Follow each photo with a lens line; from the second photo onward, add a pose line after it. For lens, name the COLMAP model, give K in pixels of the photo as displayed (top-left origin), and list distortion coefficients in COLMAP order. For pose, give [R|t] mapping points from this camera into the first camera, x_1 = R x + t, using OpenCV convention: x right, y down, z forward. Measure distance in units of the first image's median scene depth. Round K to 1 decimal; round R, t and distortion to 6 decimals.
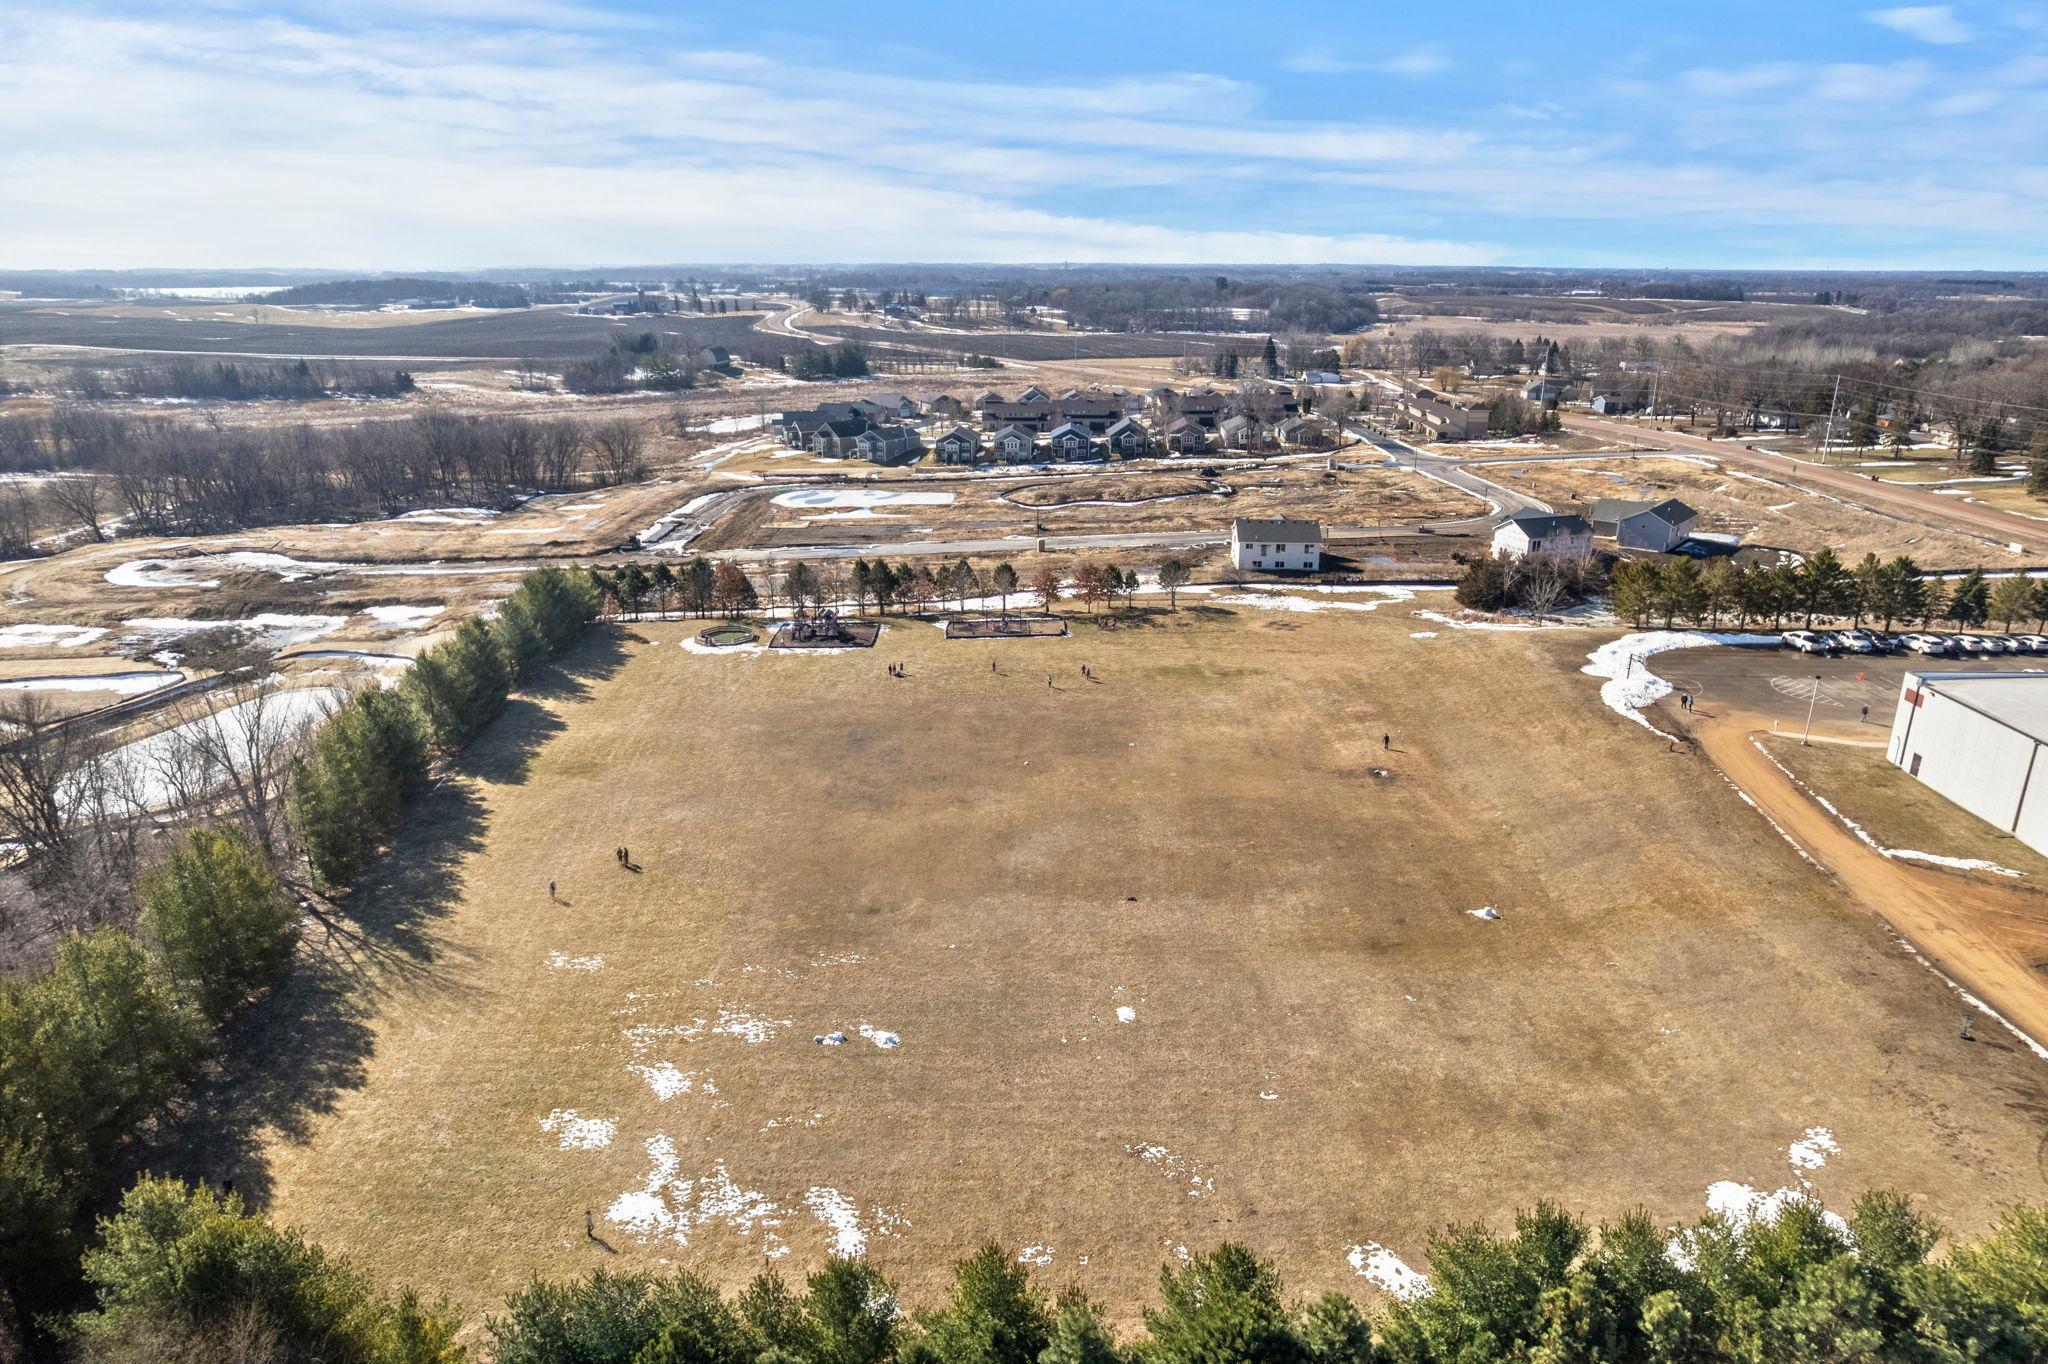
lens RADIAL K [[1312.6, 0, 1013.3], [0, 1312.6, 684.1], [0, 0, 1]] dist [-0.076457, 0.062761]
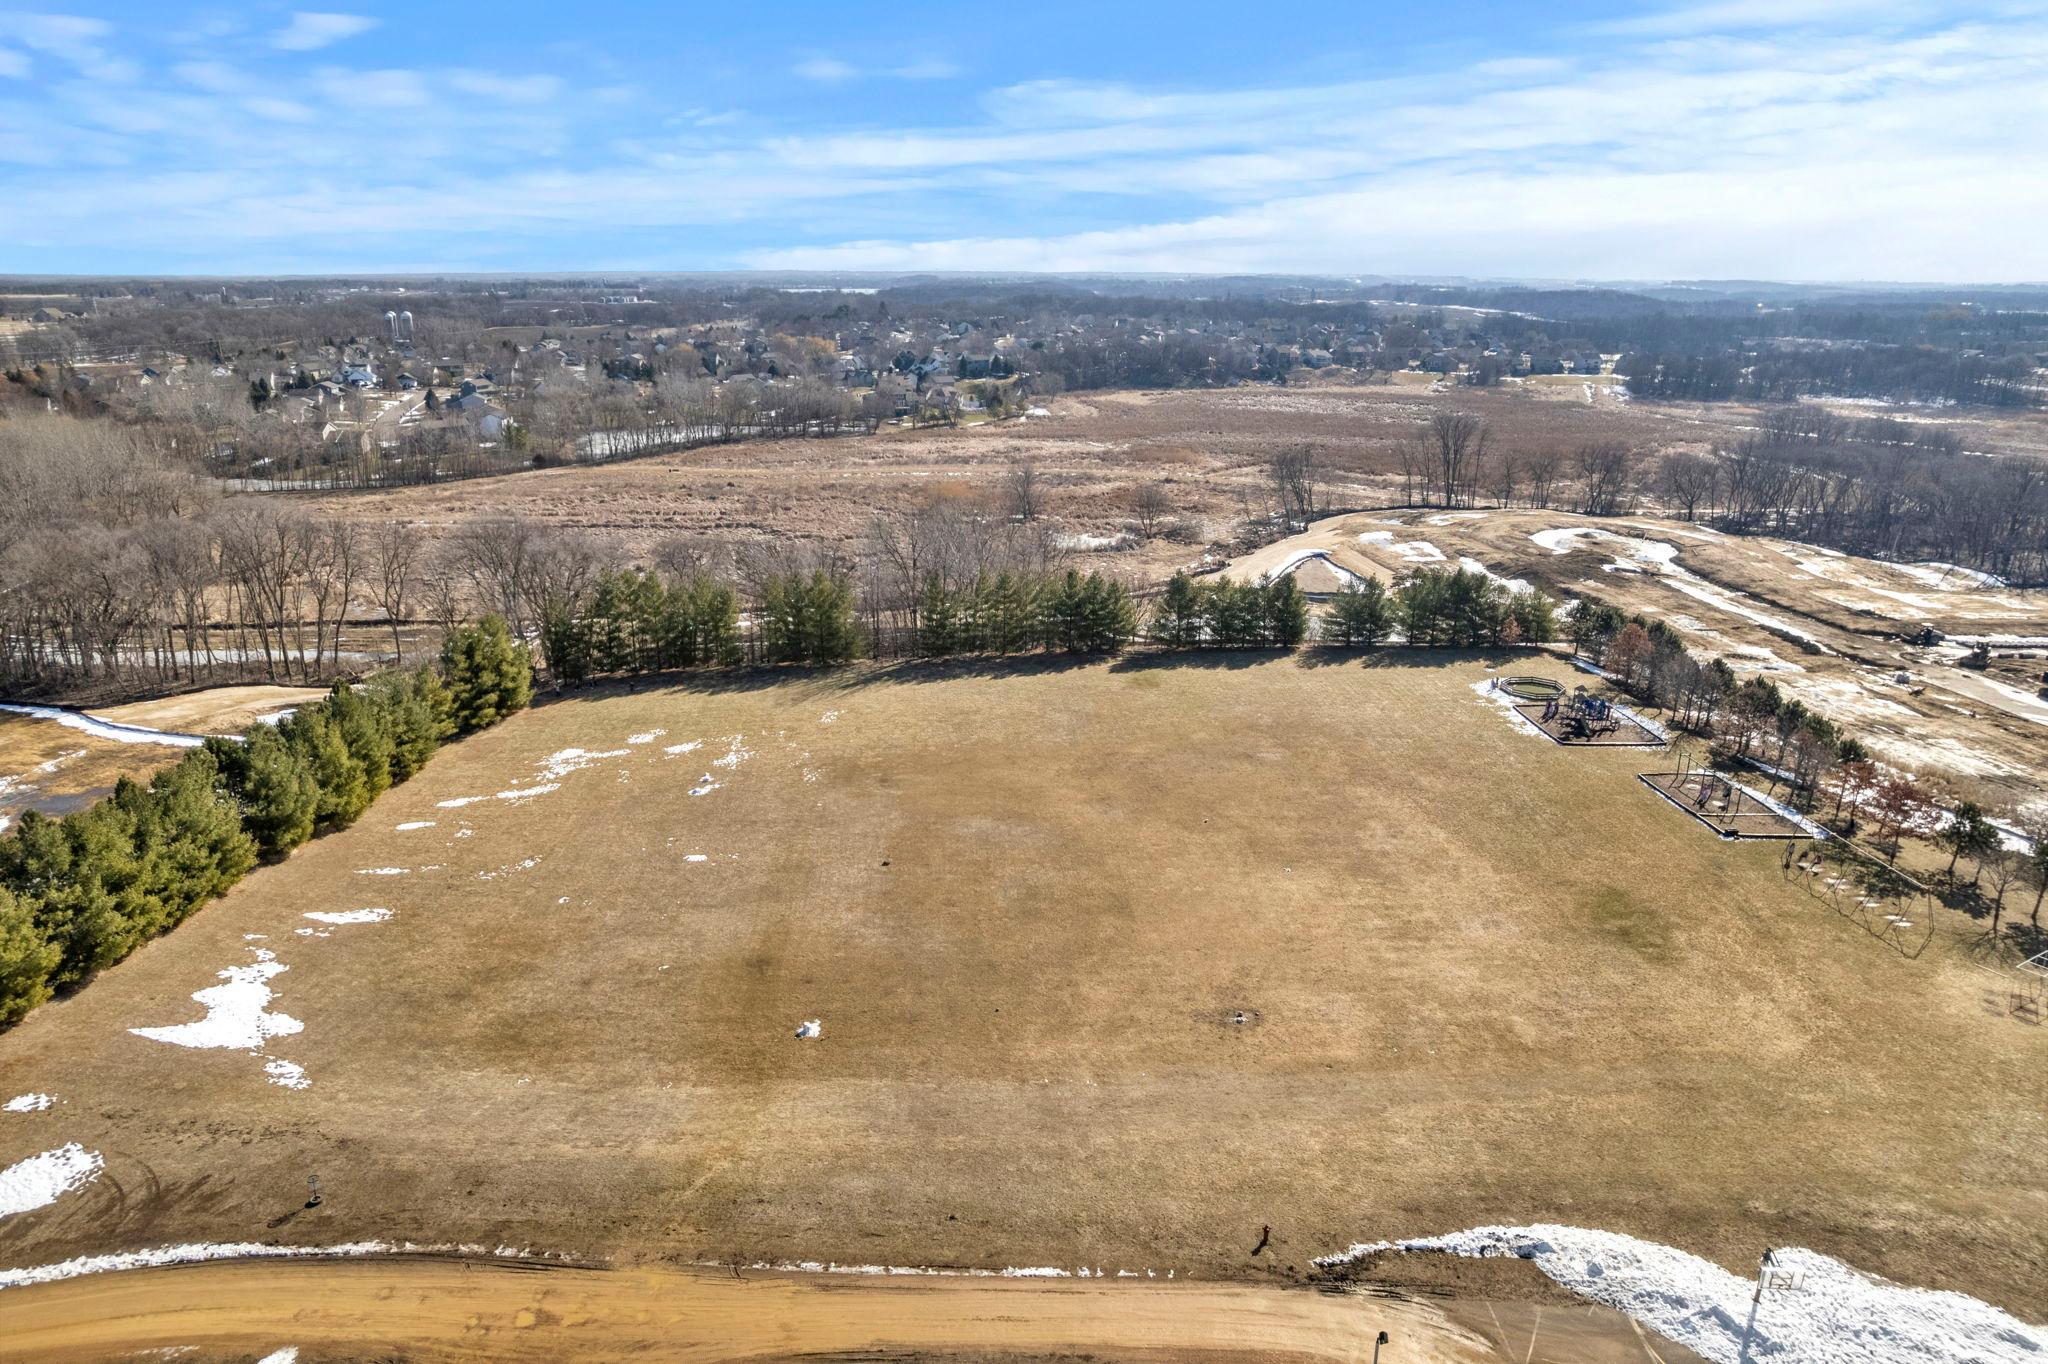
lens RADIAL K [[1312.6, 0, 1013.3], [0, 1312.6, 684.1], [0, 0, 1]] dist [-0.076457, 0.062761]
pose [[0.048323, 0.304220, -0.951375, 0.193459], [-0.313021, 0.909119, 0.274809, -0.053710], [0.948516, 0.284521, 0.139159, 0.160479]]
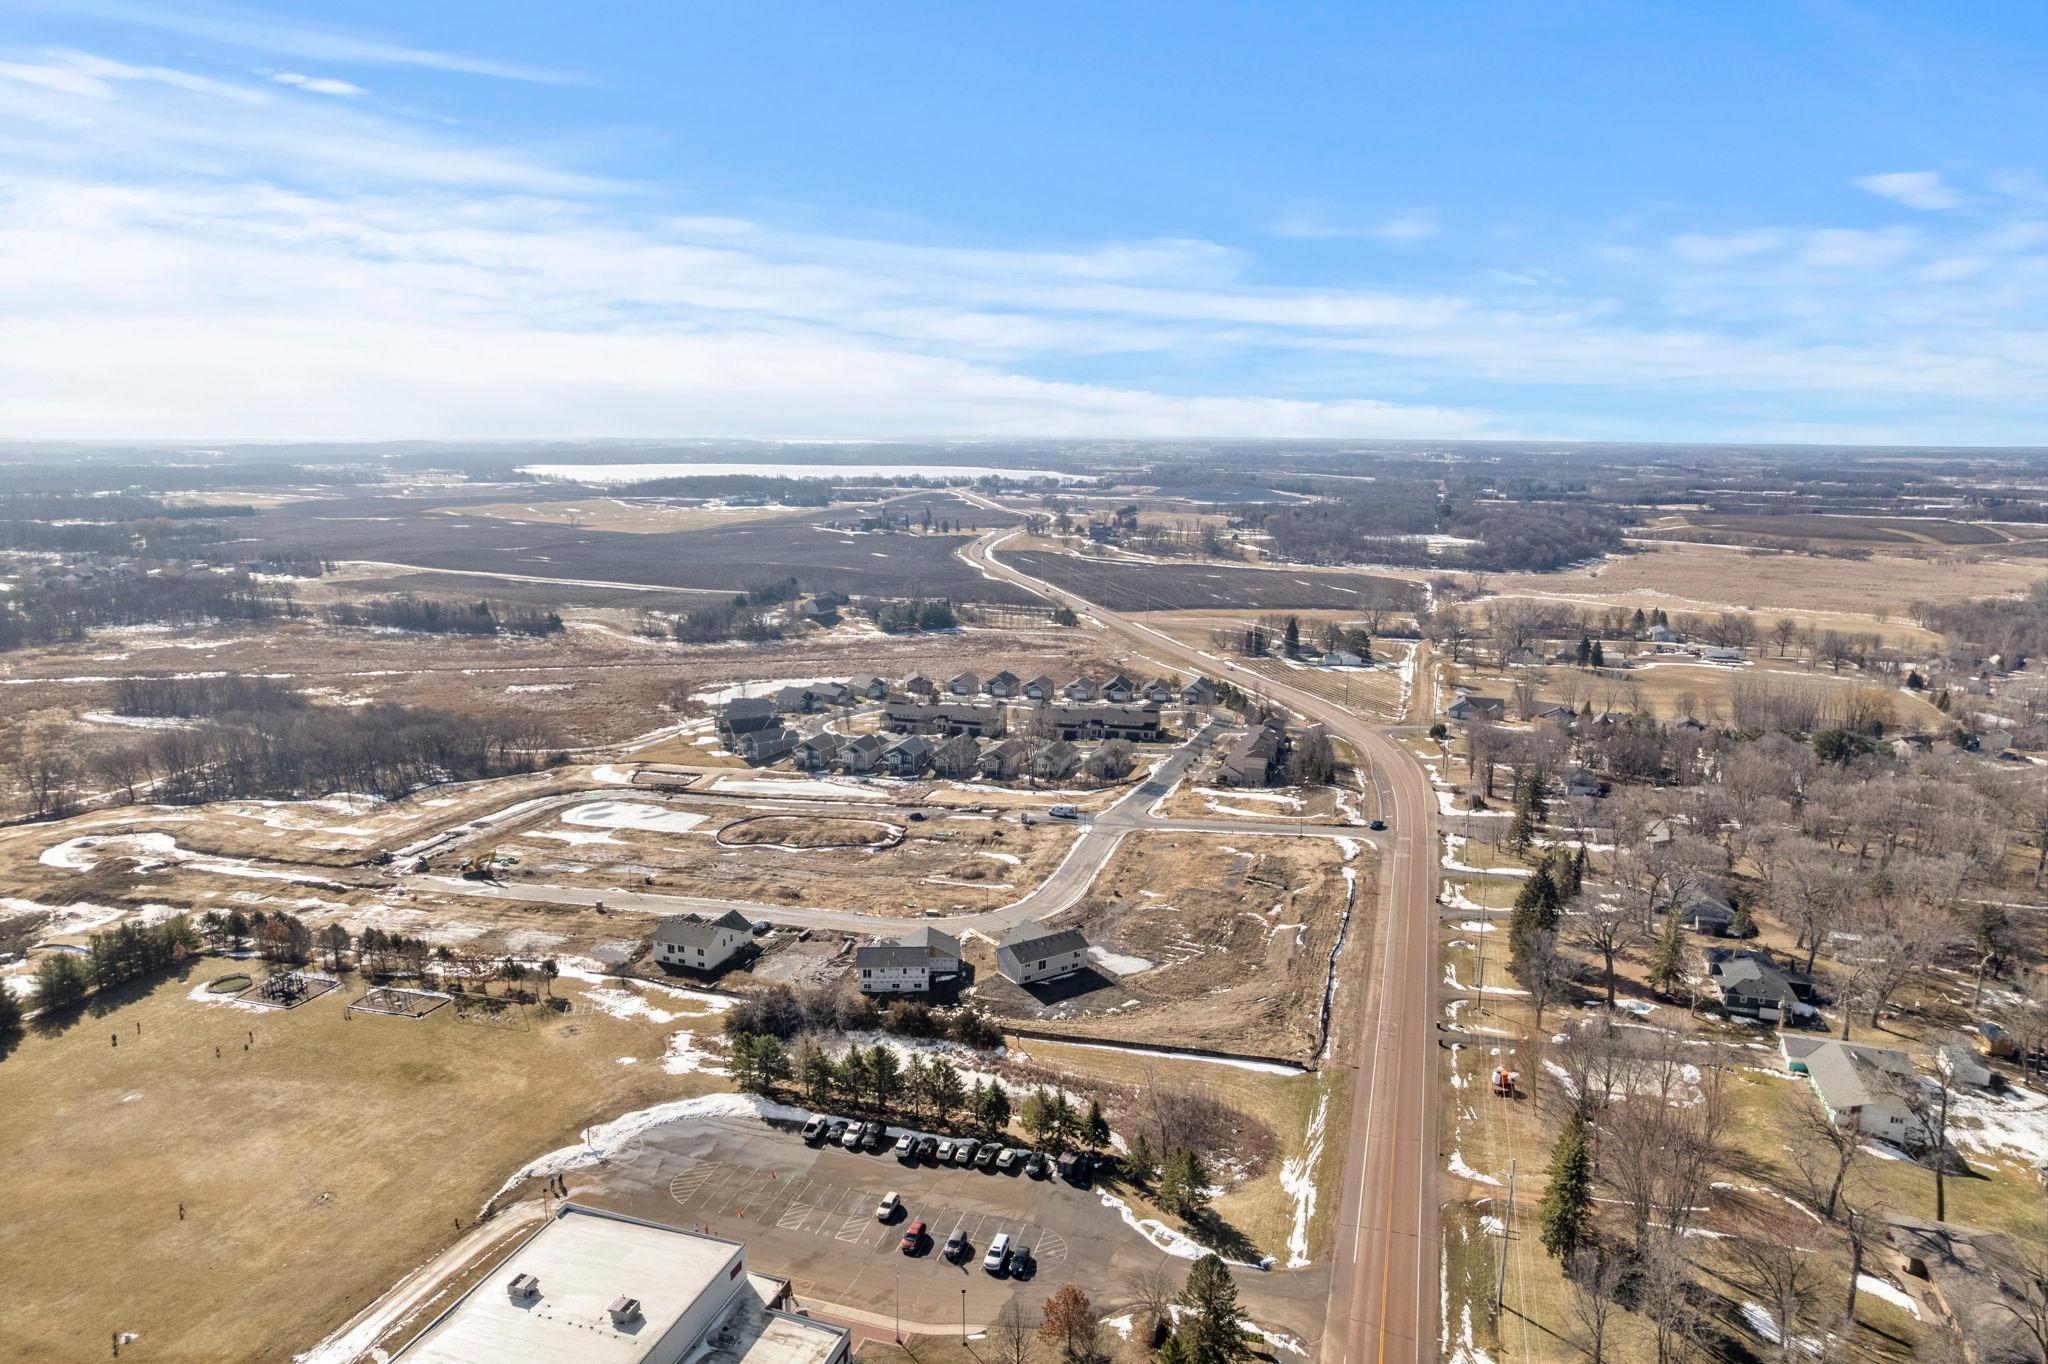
lens RADIAL K [[1312.6, 0, 1013.3], [0, 1312.6, 684.1], [0, 0, 1]] dist [-0.076457, 0.062761]
pose [[0.958444, 0.059921, -0.278917, 0.296165], [-0.093395, 0.989721, -0.108308, -0.087601], [0.269560, 0.129856, 0.954188, -0.045107]]
